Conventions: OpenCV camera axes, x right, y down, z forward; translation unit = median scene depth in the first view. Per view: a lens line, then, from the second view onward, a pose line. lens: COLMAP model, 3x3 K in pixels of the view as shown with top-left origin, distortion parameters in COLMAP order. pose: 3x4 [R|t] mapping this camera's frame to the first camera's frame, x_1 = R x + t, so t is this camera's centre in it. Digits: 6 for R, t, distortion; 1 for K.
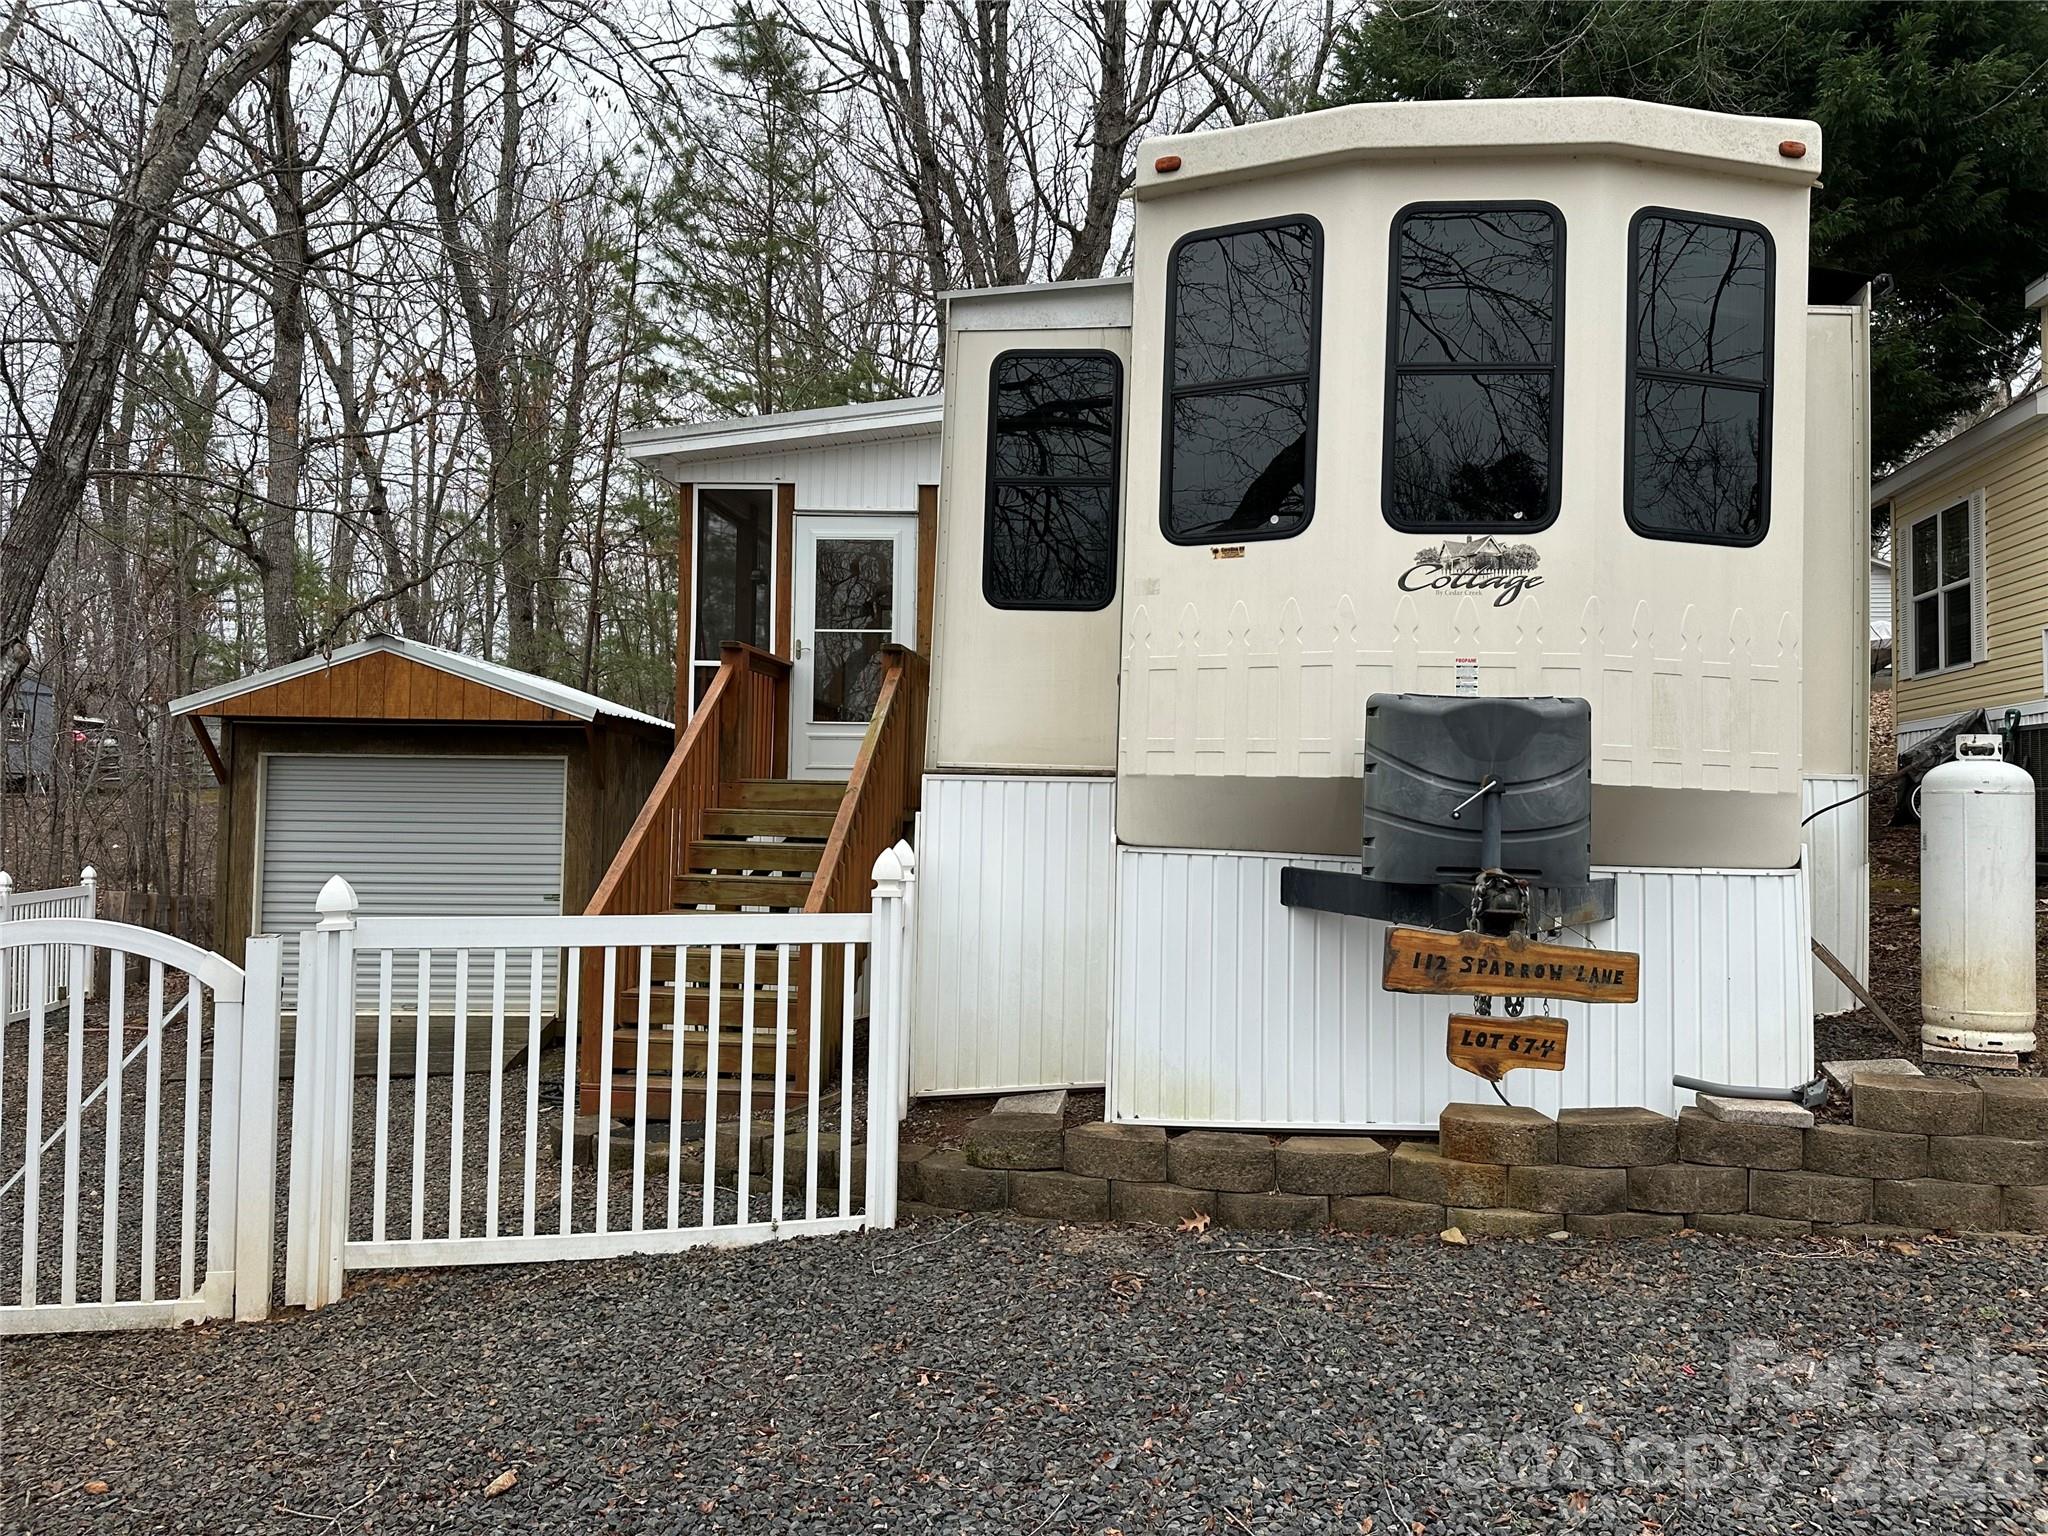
lens RADIAL K [[1453.9, 0, 1036.6], [0, 1453.9, 761.7], [0, 0, 1]] dist [0.093079, -0.128553]
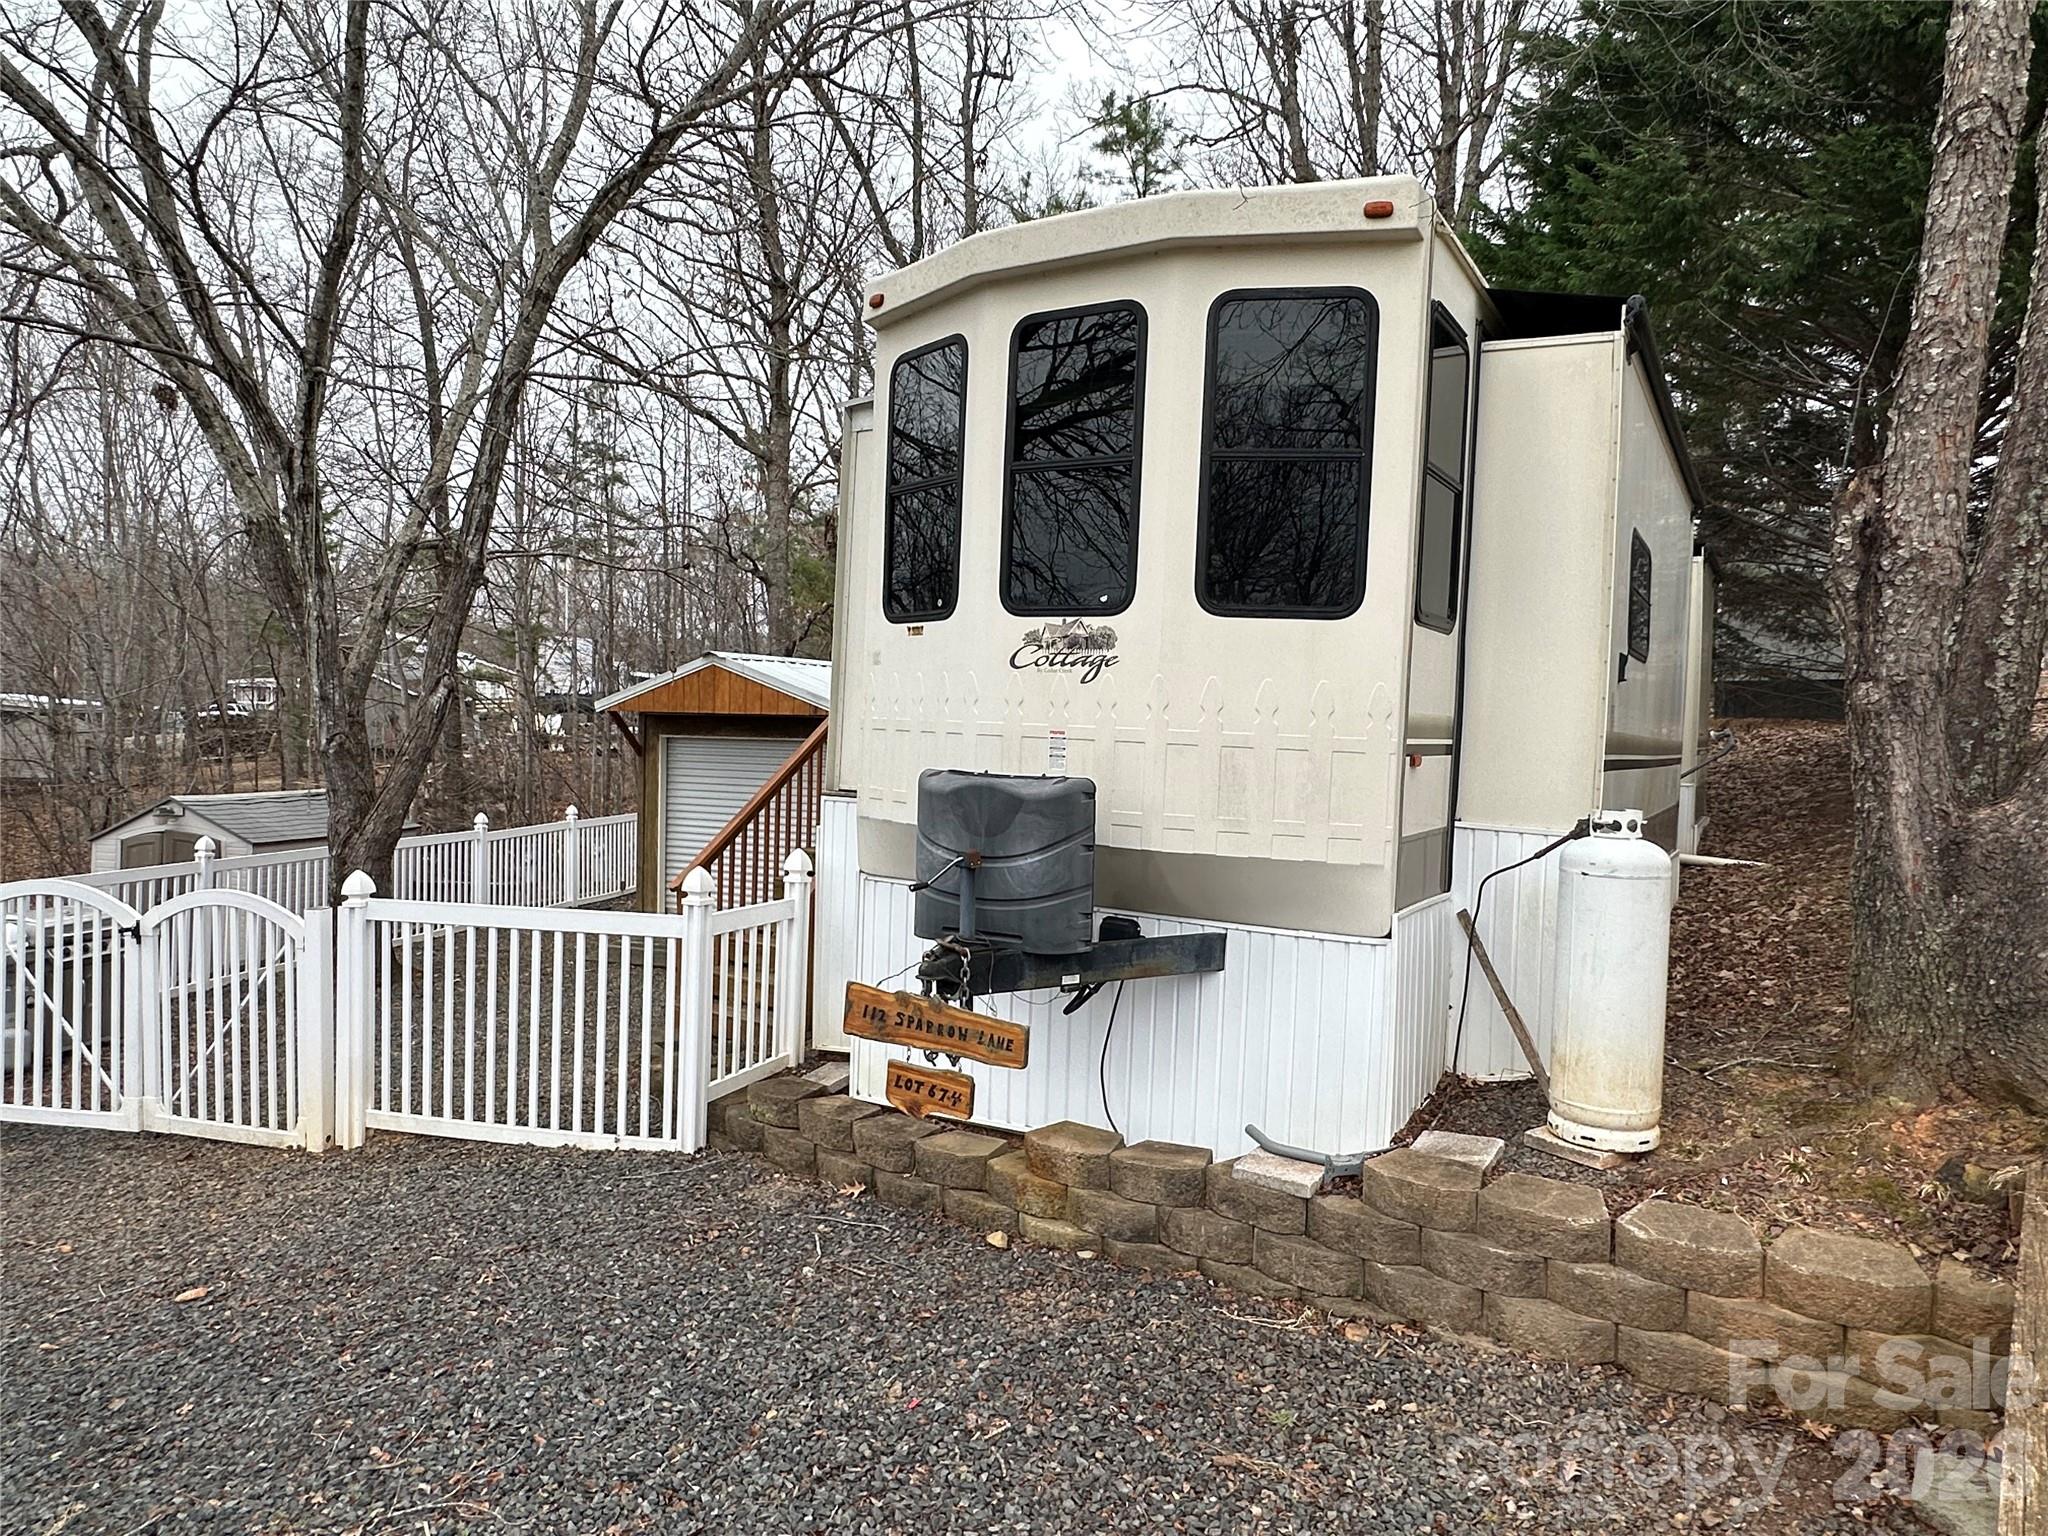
lens RADIAL K [[1236.2, 0, 1024.0], [0, 1236.2, 768.0], [0, 0, 1]] dist [-0.003673, -0.000564]
pose [[0.907062, 0.020953, -0.420474, 0.631101], [0.004620, 0.998205, 0.059708, -0.093401], [0.420971, -0.056101, 0.905338, 0.137824]]
